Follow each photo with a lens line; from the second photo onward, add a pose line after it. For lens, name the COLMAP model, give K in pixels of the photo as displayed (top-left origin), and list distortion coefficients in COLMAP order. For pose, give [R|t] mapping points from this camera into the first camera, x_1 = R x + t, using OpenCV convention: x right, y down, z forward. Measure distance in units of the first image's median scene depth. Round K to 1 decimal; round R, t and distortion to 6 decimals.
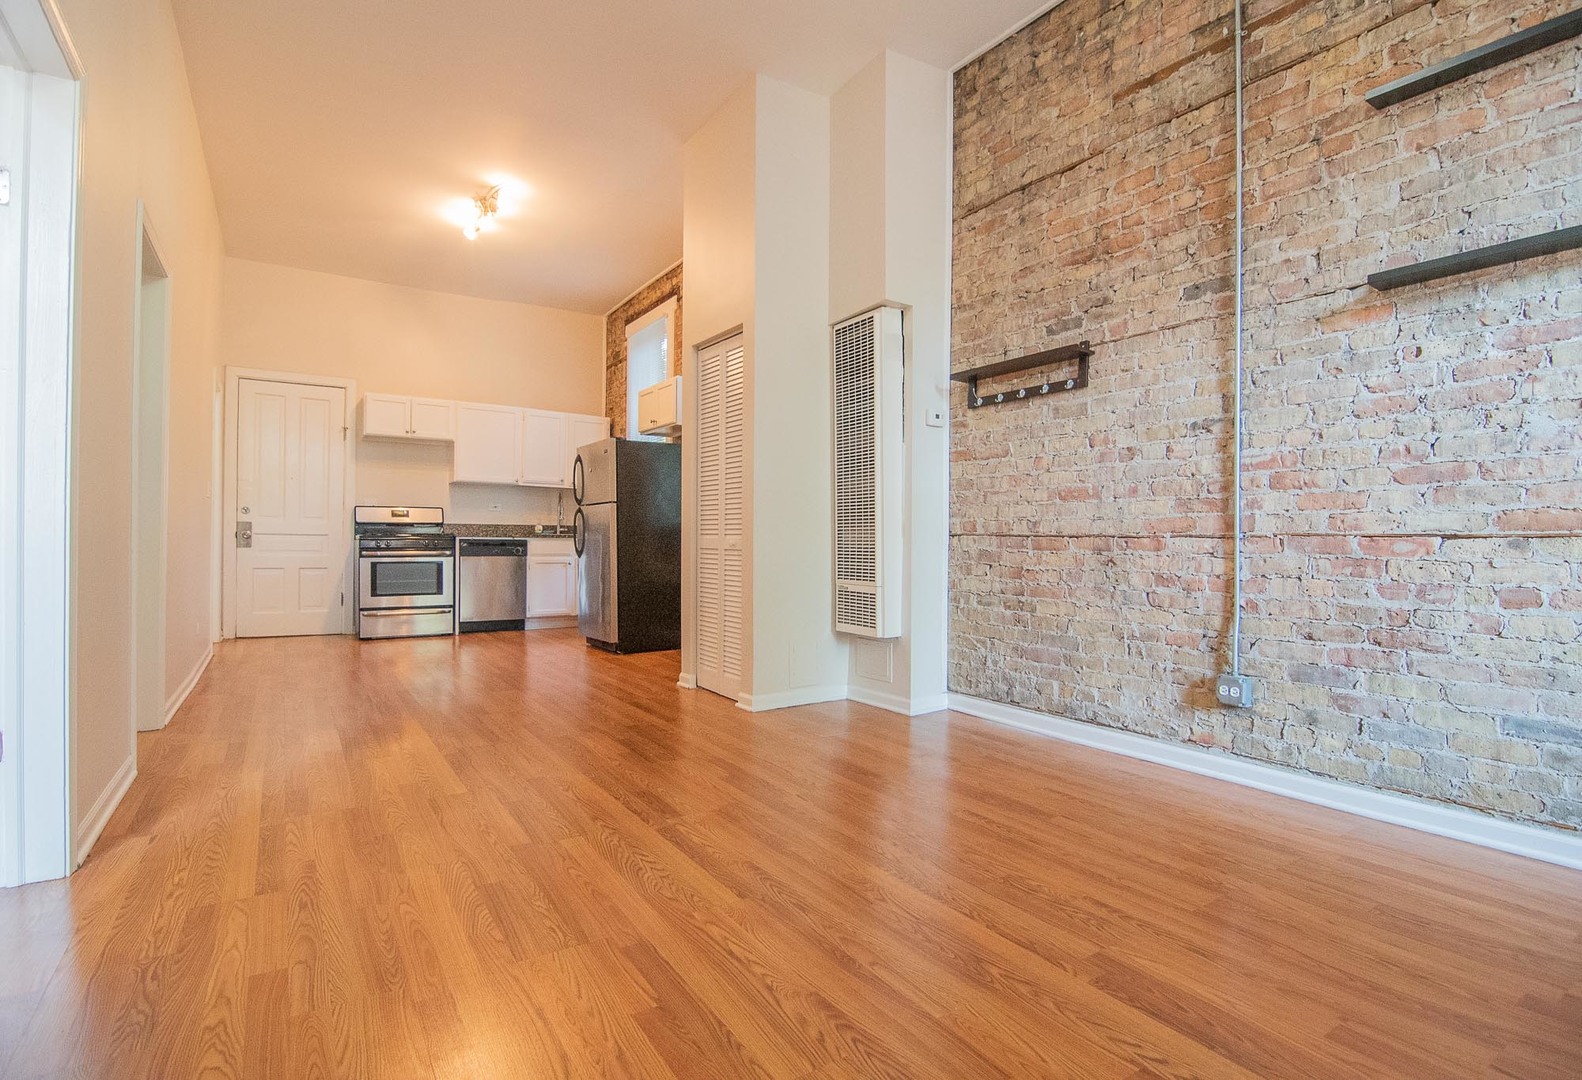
lens RADIAL K [[773.7, 0, 787.4], [0, 773.7, 537.6], [0, 0, 1]] dist [-0.004046, -0.000238]
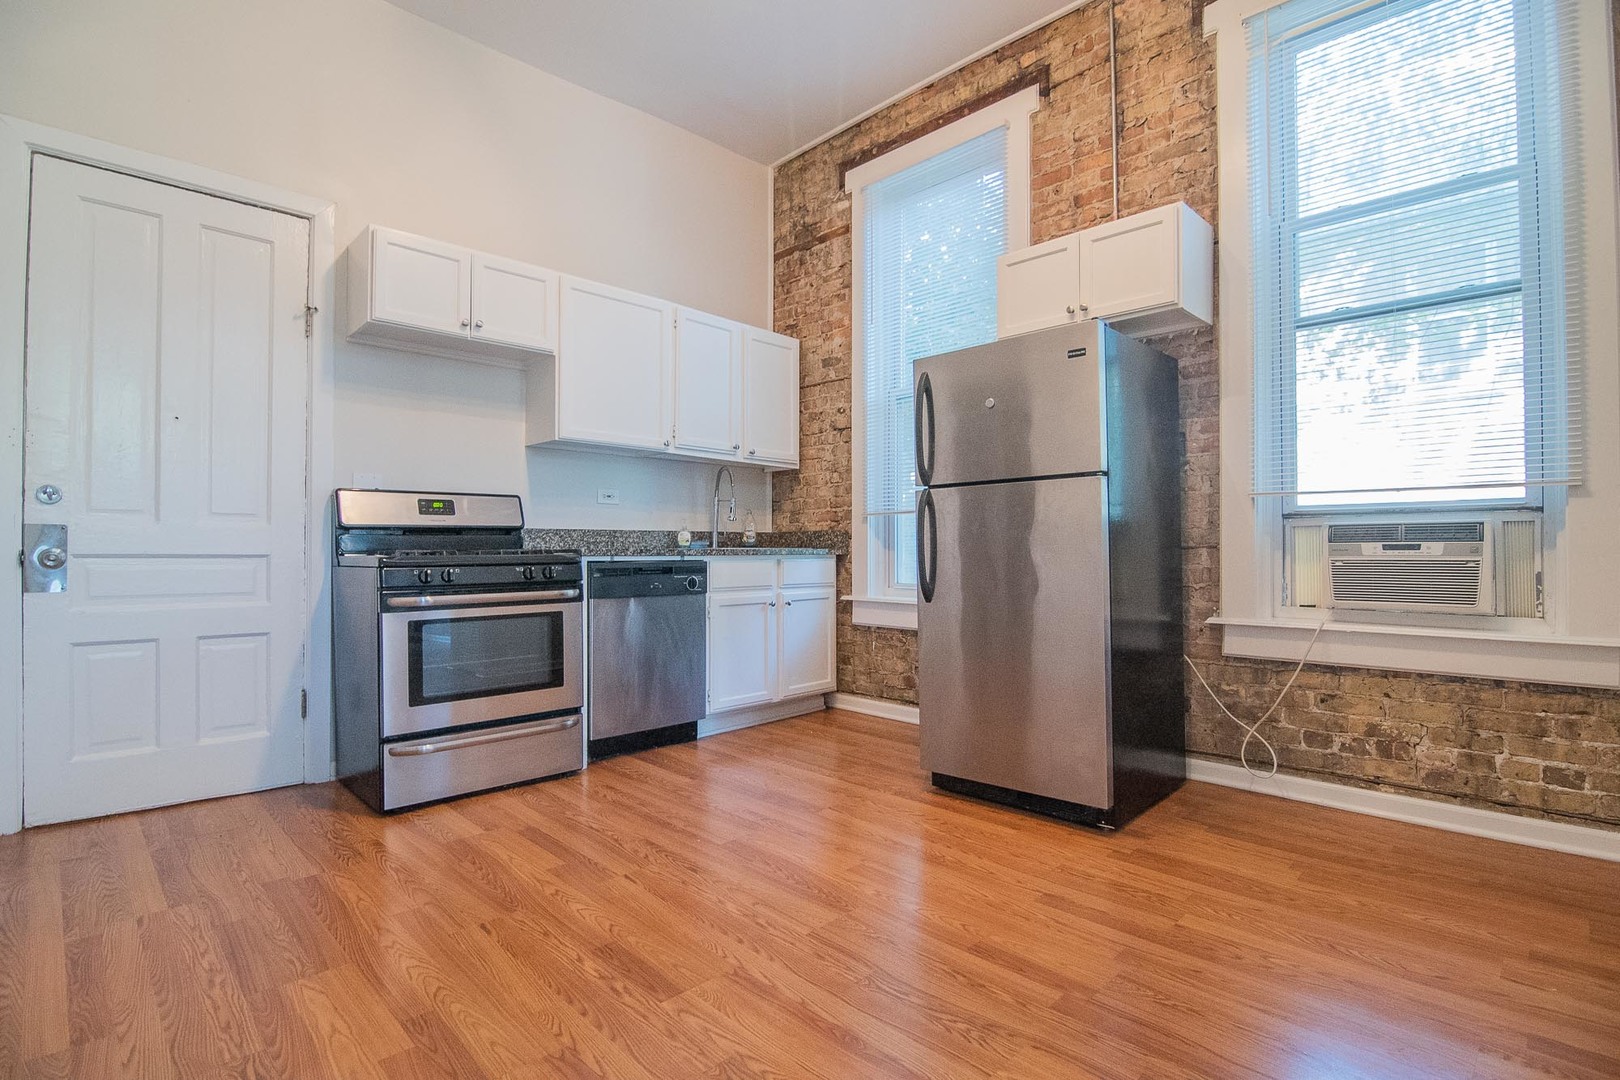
lens RADIAL K [[761.1, 0, 814.5], [0, 761.1, 541.7], [0, 0, 1]] dist [-0.018130, -0.000513]
pose [[0.976575, -0.006095, 0.215090, -0.365143], [0.006876, 0.999972, -0.002881, -0.007103], [-0.215067, 0.004293, 0.976590, 0.495513]]
